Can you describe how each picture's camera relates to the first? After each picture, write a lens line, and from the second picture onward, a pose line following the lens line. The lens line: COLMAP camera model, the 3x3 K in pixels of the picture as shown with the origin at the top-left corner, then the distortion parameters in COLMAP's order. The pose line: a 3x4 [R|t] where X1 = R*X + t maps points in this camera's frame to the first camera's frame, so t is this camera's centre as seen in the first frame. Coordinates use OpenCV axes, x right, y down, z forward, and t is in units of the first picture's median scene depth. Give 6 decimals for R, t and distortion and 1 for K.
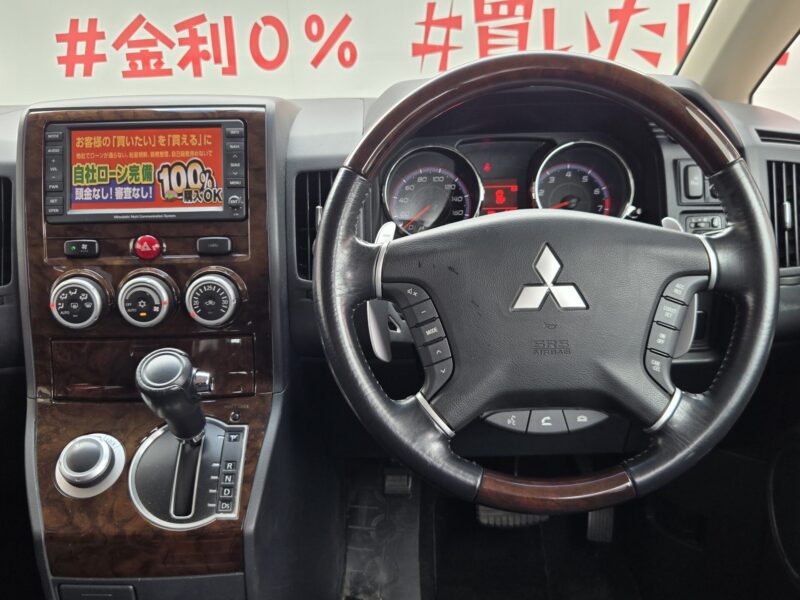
lens RADIAL K [[794.4, 0, 400.0], [0, 794.4, 300.0], [0, 0, 1]] dist [0.034858, 0.000064]
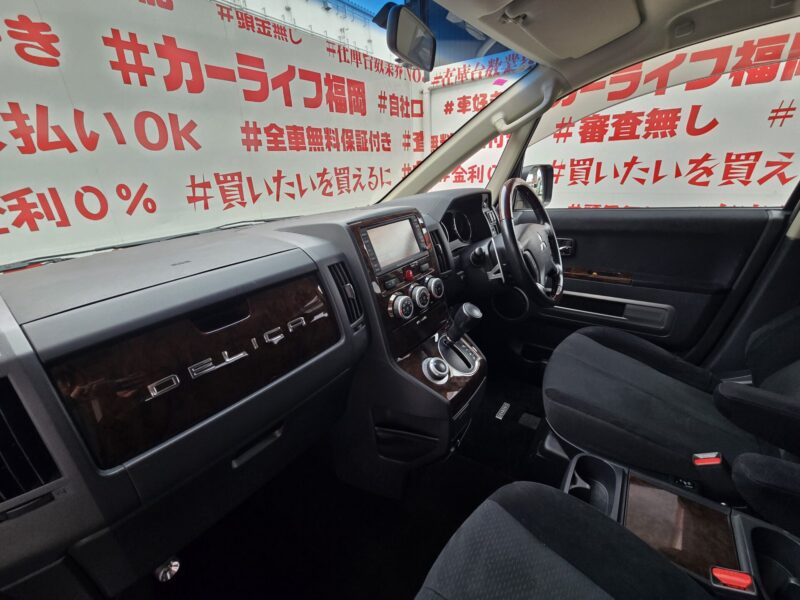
lens RADIAL K [[326.1, 0, 402.1], [0, 326.1, 299.9], [0, 0, 1]] dist [-0.002734, -0.000092]
pose [[0.592486, -0.307391, 0.744628, -1.023200], [0.304320, 0.941250, 0.146417, -0.139882], [-0.745888, 0.139856, 0.651223, 0.424061]]
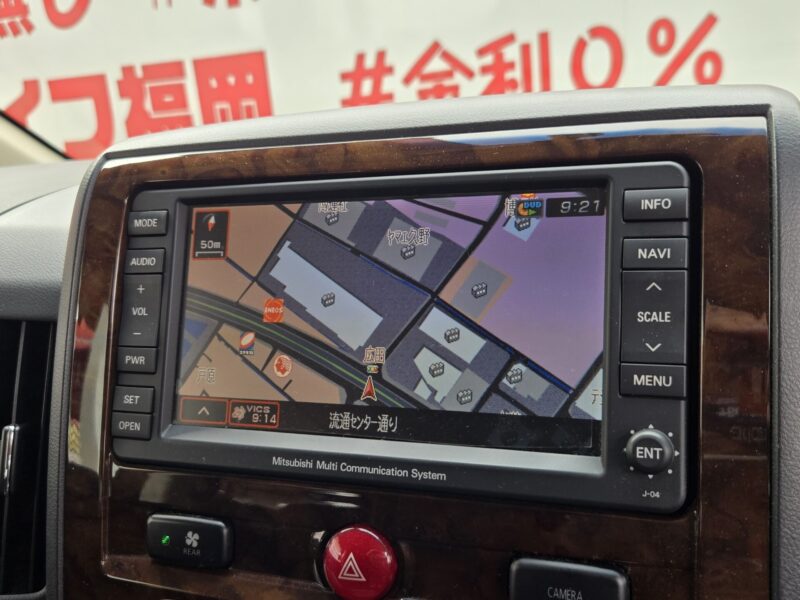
lens RADIAL K [[815.9, 0, 386.5], [0, 815.9, 308.3], [0, 0, 1]] dist [0.010308, -0.006096]
pose [[0.931371, 0.032914, -0.362580, -0.188644], [-0.050729, 0.997922, -0.039722, -0.155039], [0.360519, 0.055389, 0.931106, 0.685733]]
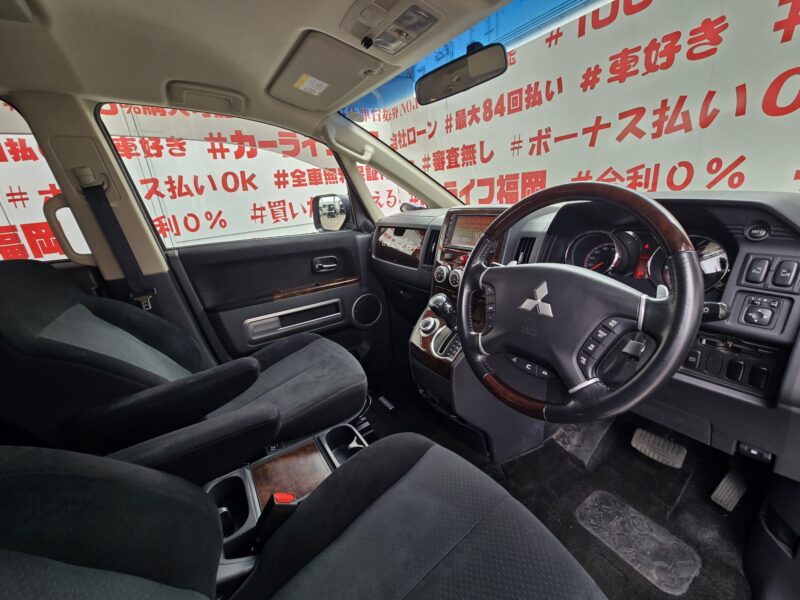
lens RADIAL K [[326.1, 0, 402.1], [0, 326.1, 299.9], [0, 0, 1]] dist [-0.002734, -0.000092]
pose [[0.540242, 0.243789, -0.805422, 0.502553], [-0.214347, 0.965412, 0.148441, -0.052070], [0.813753, 0.092446, 0.573812, 0.191634]]
